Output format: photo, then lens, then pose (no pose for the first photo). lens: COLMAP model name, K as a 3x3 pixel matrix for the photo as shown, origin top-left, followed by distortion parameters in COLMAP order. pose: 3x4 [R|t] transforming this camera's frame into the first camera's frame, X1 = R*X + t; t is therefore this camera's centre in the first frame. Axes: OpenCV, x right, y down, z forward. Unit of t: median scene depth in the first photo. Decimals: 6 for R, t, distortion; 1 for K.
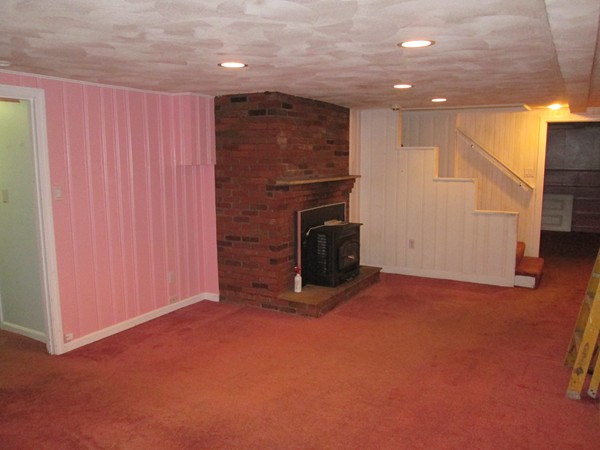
lens RADIAL K [[489.6, 0, 300.0], [0, 489.6, 225.0], [0, 0, 1]] dist [-0.052064, 0.007538]
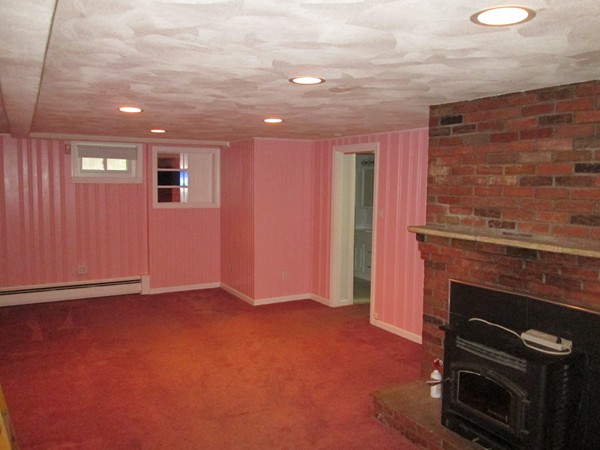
lens RADIAL K [[489.6, 0, 300.0], [0, 489.6, 225.0], [0, 0, 1]] dist [-0.052064, 0.007538]
pose [[-0.513223, 0.074743, -0.854994, 0.637603], [-0.129389, 0.978077, 0.163170, -0.175298], [0.848446, 0.194370, -0.492301, 1.125477]]
